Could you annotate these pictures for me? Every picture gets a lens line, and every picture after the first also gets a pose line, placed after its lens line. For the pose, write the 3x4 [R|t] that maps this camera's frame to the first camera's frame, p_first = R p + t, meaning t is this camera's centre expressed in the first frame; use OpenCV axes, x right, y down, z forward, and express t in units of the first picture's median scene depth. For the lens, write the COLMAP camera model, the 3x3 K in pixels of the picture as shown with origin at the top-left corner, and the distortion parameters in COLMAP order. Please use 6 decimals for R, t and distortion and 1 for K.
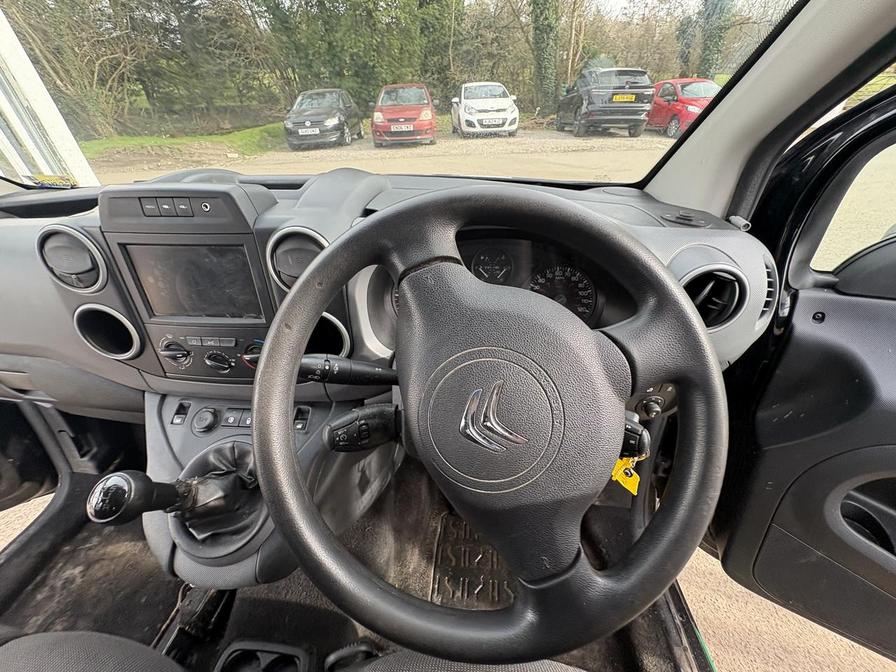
lens RADIAL K [[358.3, 0, 451.5], [0, 358.3, 335.4], [0, 0, 1]] dist [0.001243, 0.000337]
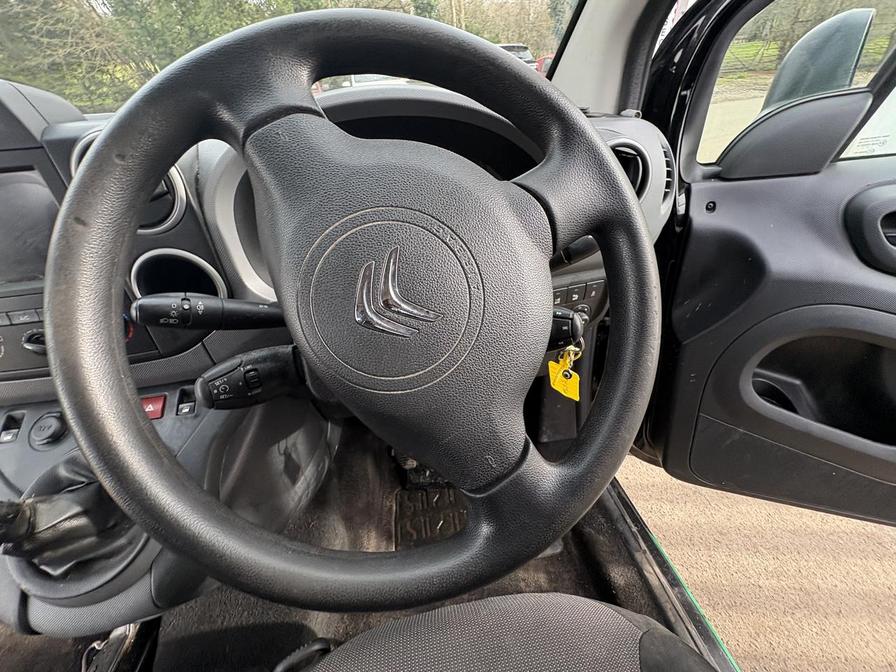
lens RADIAL K [[358.3, 0, 450.0], [0, 358.3, 333.2], [0, 0, 1]] dist [0.001243, 0.000337]
pose [[0.970087, -0.171016, 0.172292, 0.024894], [0.167016, 0.985238, 0.037559, 0.090124], [-0.176172, -0.007660, 0.984330, 0.061804]]
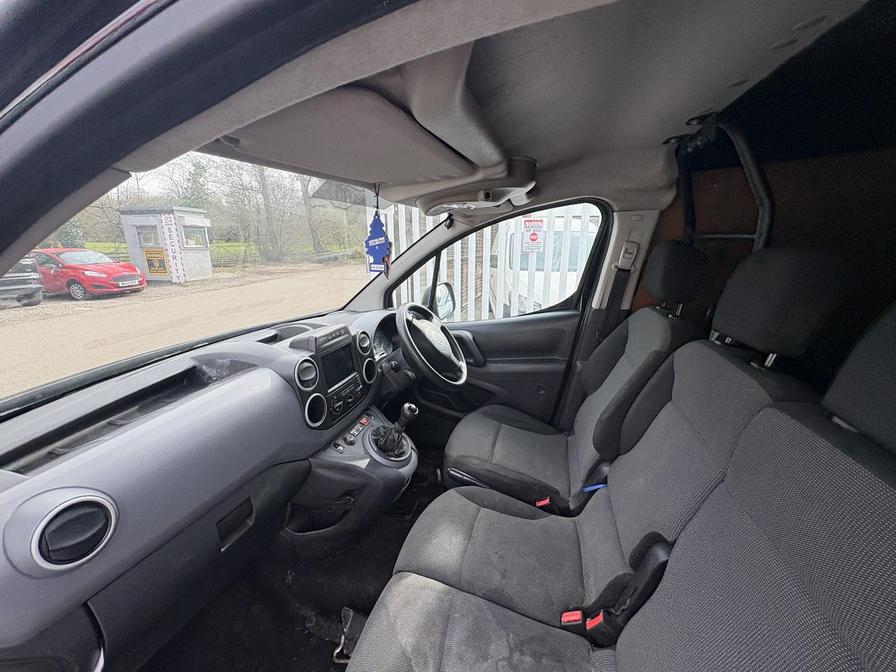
lens RADIAL K [[358.3, 0, 442.5], [0, 358.3, 333.7], [0, 0, 1]] dist [0.001243, 0.000337]
pose [[0.207293, -0.233628, 0.949972, -1.385091], [0.565971, 0.820695, 0.078335, -0.060962], [-0.797939, 0.521418, 0.302351, -0.179243]]
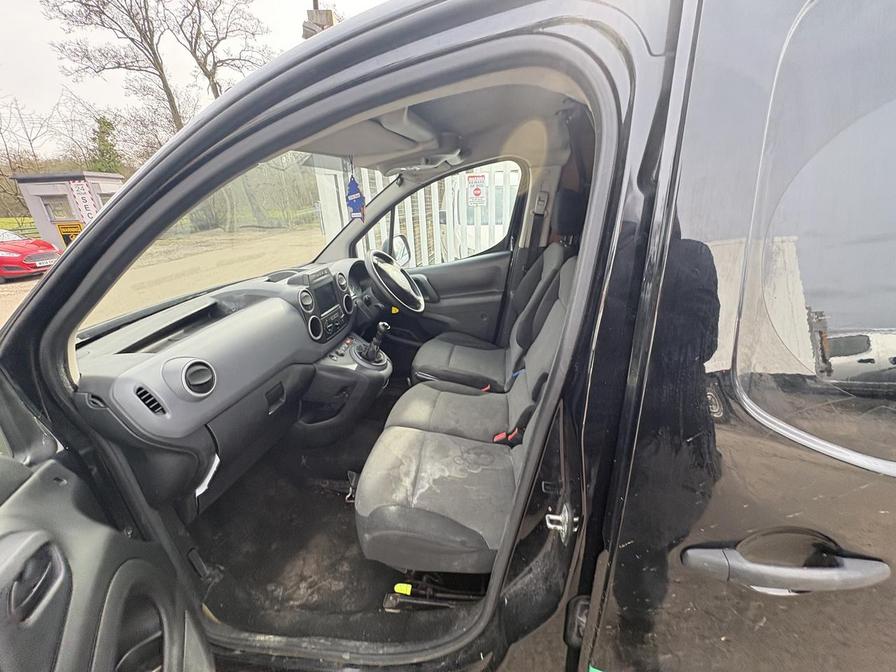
lens RADIAL K [[358.3, 0, 443.9], [0, 358.3, 338.3], [0, 0, 1]] dist [0.001243, 0.000337]
pose [[0.072978, -0.353296, 0.932661, -1.828598], [0.608370, 0.756790, 0.239072, -0.003208], [-0.790291, 0.549956, 0.270164, -0.220111]]
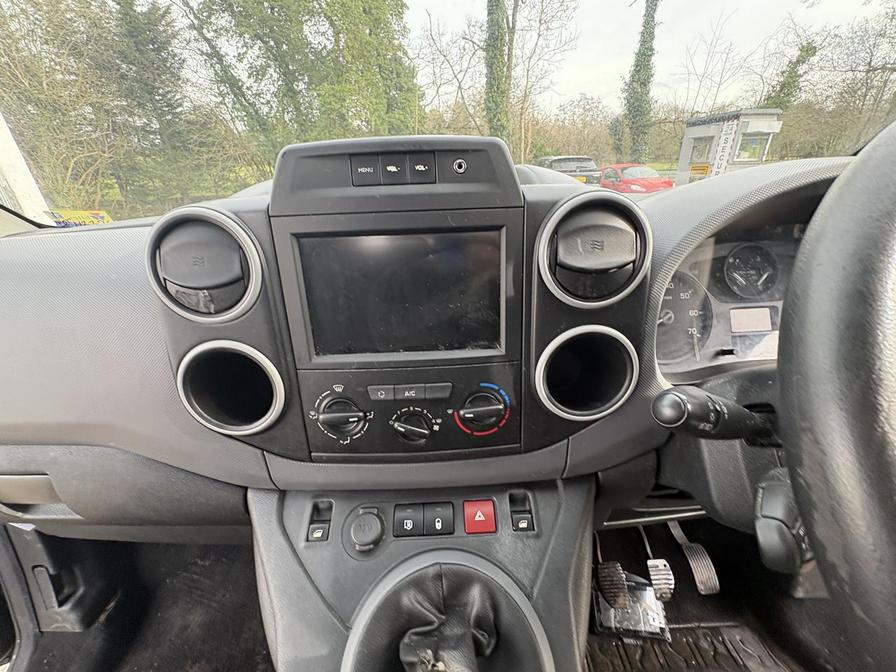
lens RADIAL K [[358.3, 0, 451.4], [0, 358.3, 334.6], [0, 0, 1]] dist [0.001243, 0.000337]
pose [[0.994783, -0.055602, 0.085531, -0.345355], [0.071027, 0.979317, -0.189457, 0.022907], [-0.073228, 0.194544, 0.978157, 0.197465]]
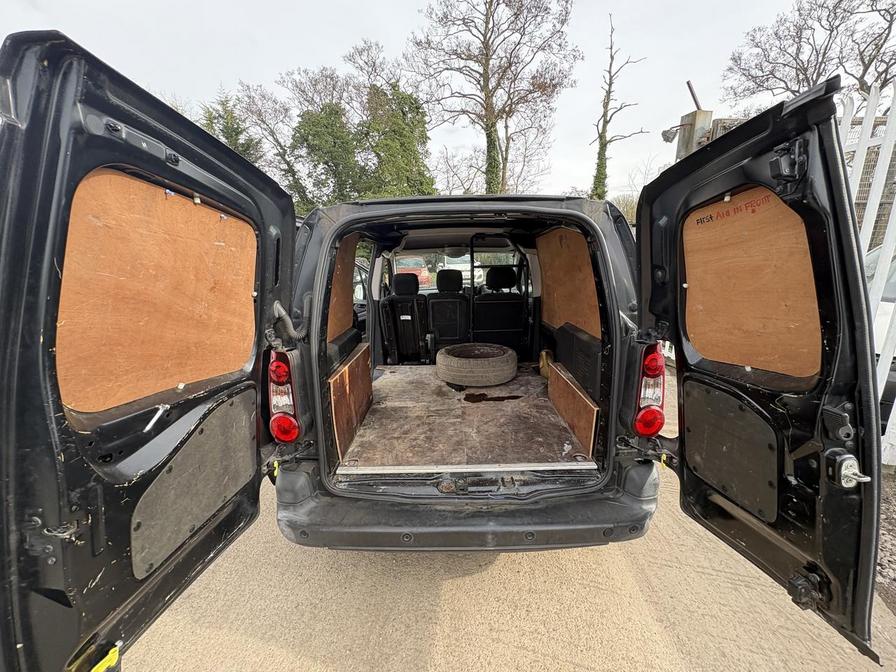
lens RADIAL K [[358.3, 0, 448.8], [0, 358.3, 336.2], [0, 0, 1]] dist [0.001243, 0.000337]
pose [[0.997322, -0.018269, 0.070814, -0.817698], [0.042736, 0.931346, -0.361618, 2.043089], [-0.059346, 0.363676, 0.929633, -3.472103]]
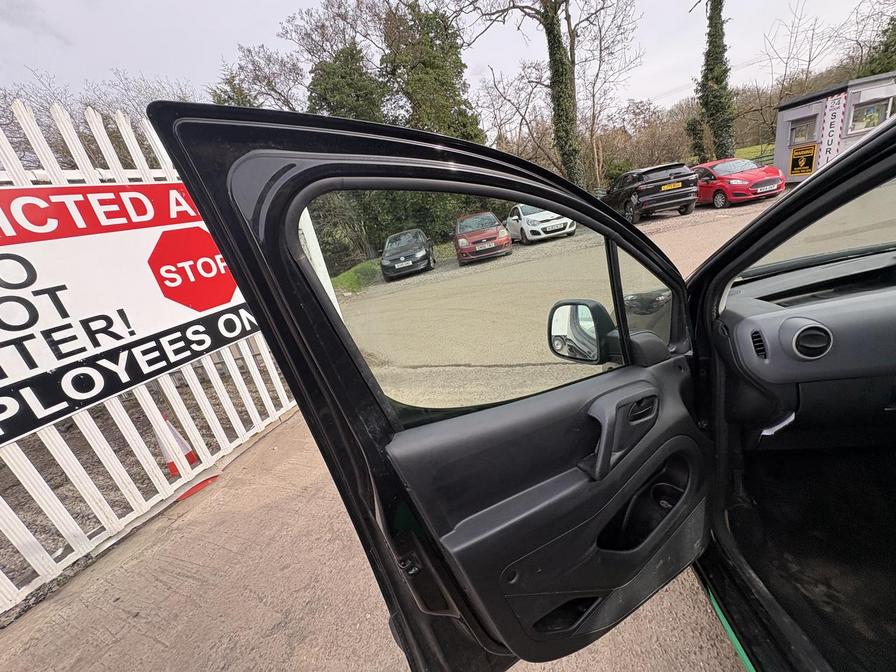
lens RADIAL K [[358.3, 0, 451.0], [0, 358.3, 332.9], [0, 0, 1]] dist [0.001243, 0.000337]
pose [[0.981964, -0.170779, -0.081131, -1.938471], [0.141318, 0.948016, -0.285124, 0.030376], [0.125606, 0.268516, 0.955051, -0.489907]]
